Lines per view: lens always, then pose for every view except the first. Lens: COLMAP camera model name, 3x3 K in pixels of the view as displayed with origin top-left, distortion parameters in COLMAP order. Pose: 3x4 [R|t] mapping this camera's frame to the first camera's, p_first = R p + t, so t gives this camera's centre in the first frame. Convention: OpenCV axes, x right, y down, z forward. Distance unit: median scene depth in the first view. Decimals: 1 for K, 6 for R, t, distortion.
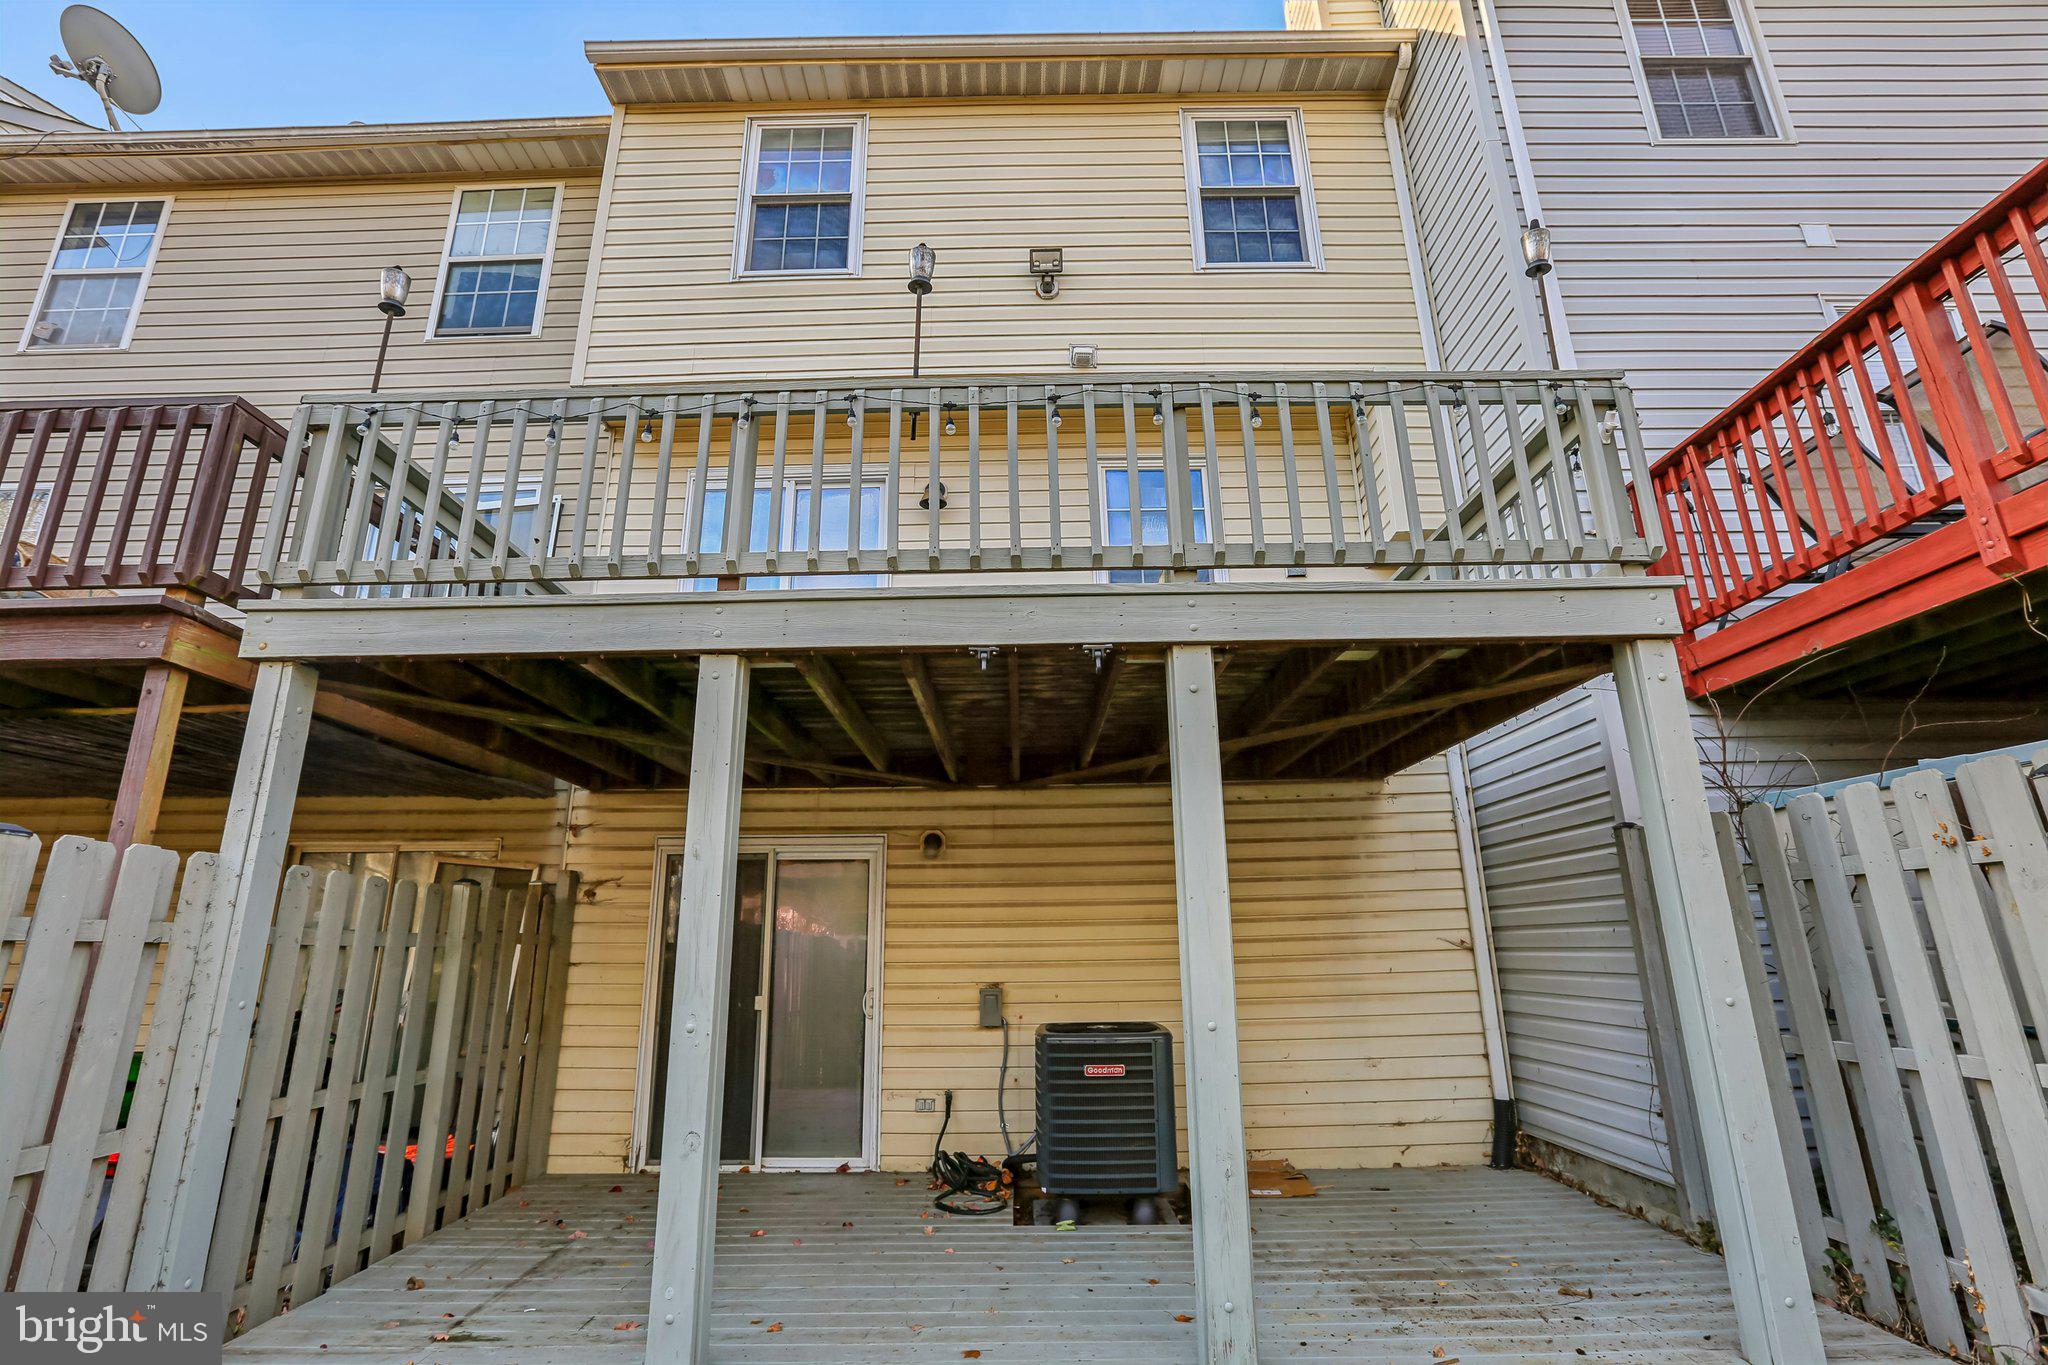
lens RADIAL K [[942.7, 0, 1017.9], [0, 942.7, 685.9], [0, 0, 1]] dist [-0.050604, 0.015028]
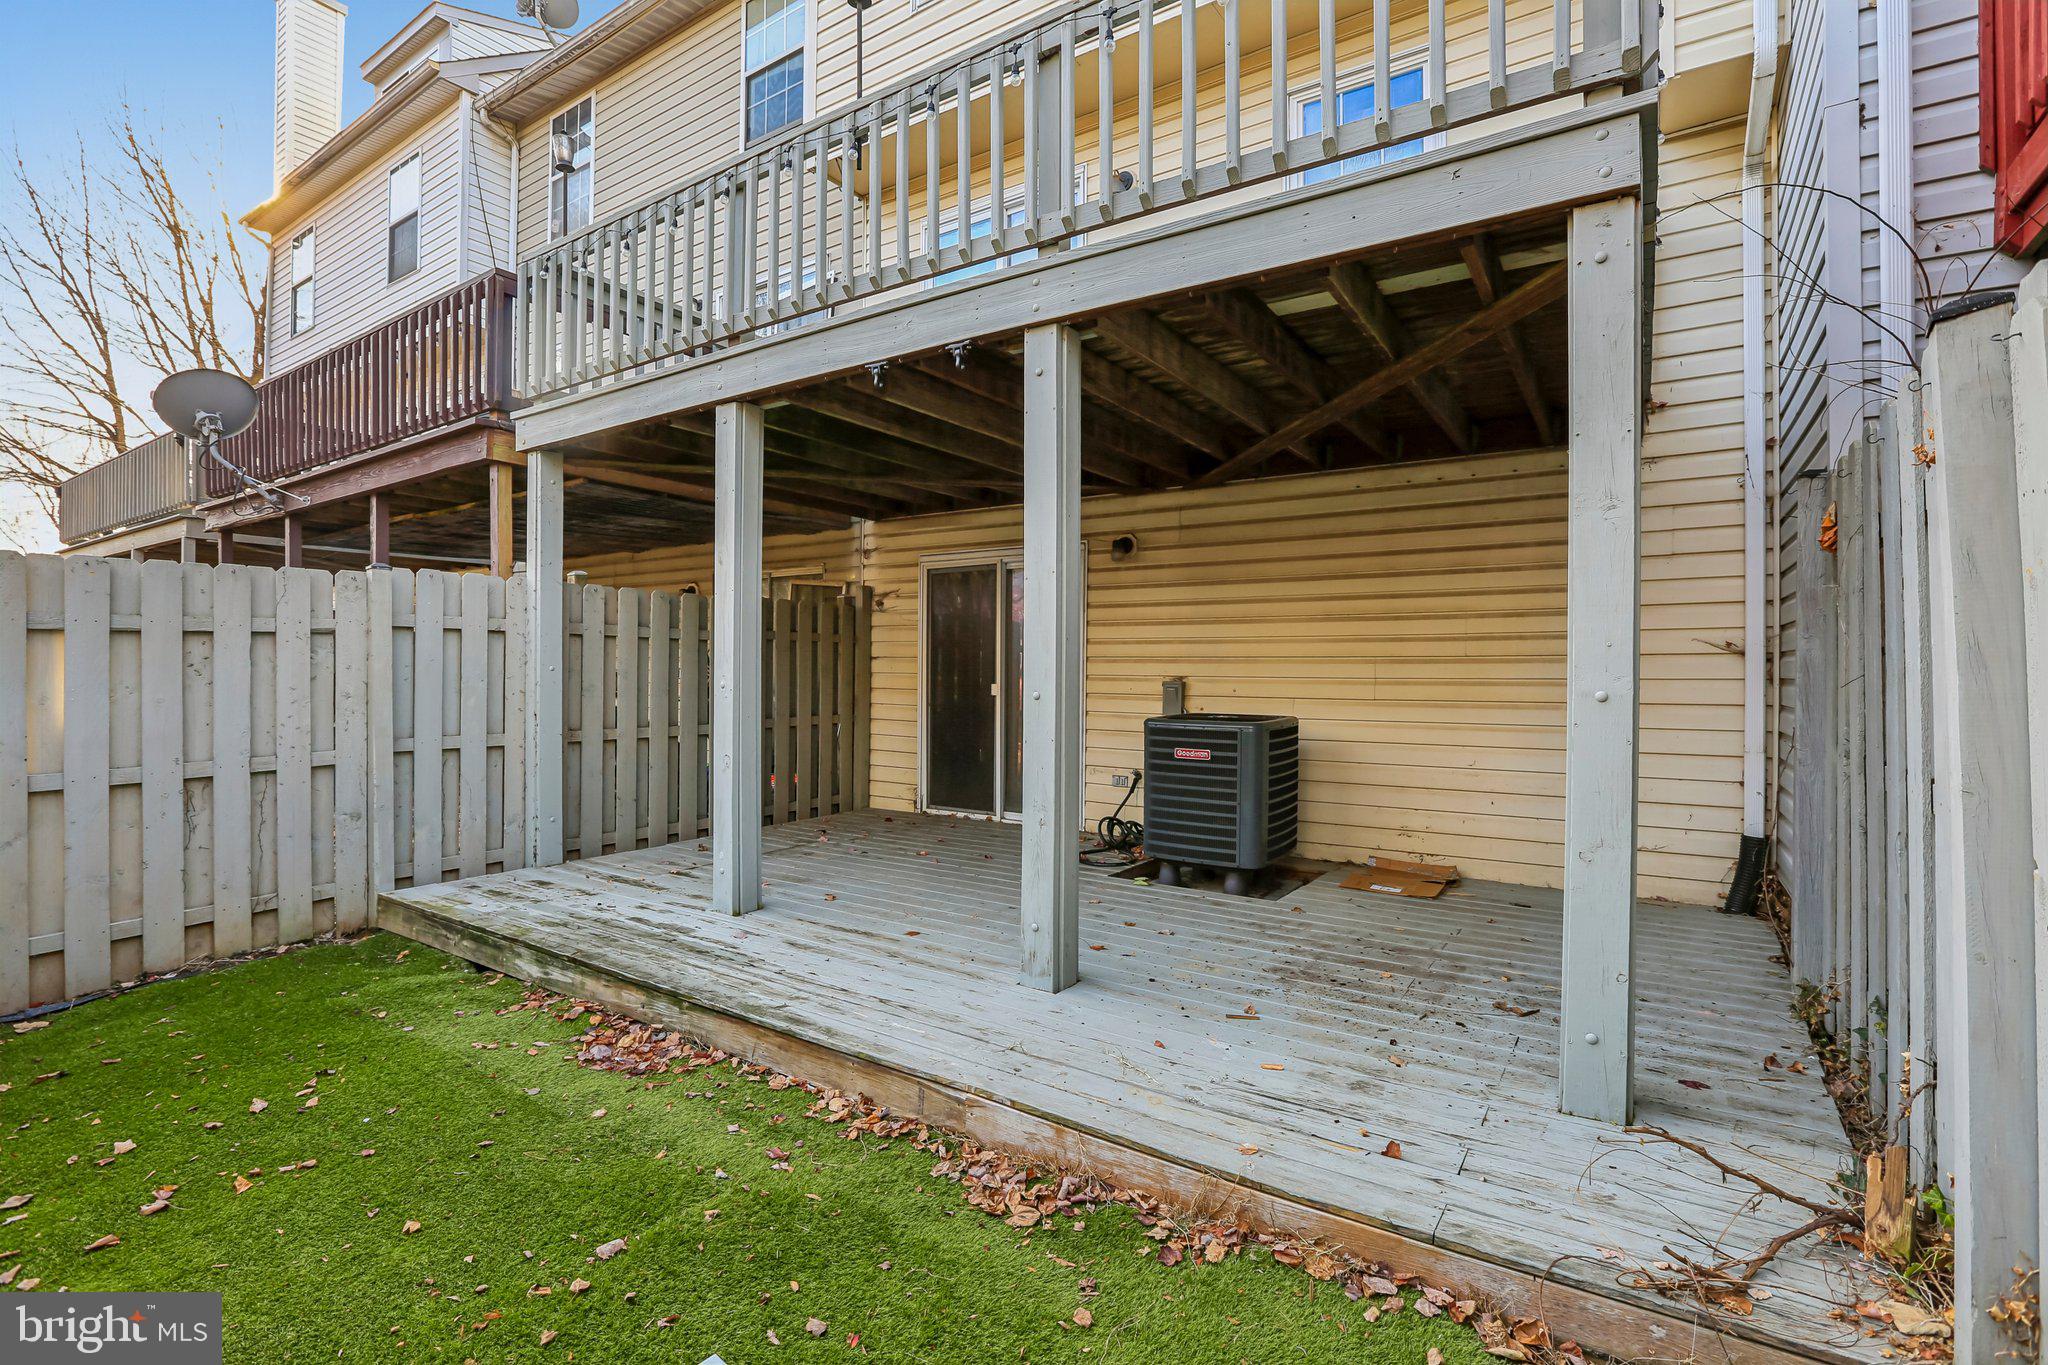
lens RADIAL K [[942.7, 0, 1013.2], [0, 942.7, 677.0], [0, 0, 1]] dist [-0.050604, 0.015028]
pose [[0.832136, 0.022782, -0.554104, 0.406142], [0.133214, 0.961690, 0.239598, 0.040250], [0.538334, -0.273192, 0.797221, 0.061780]]
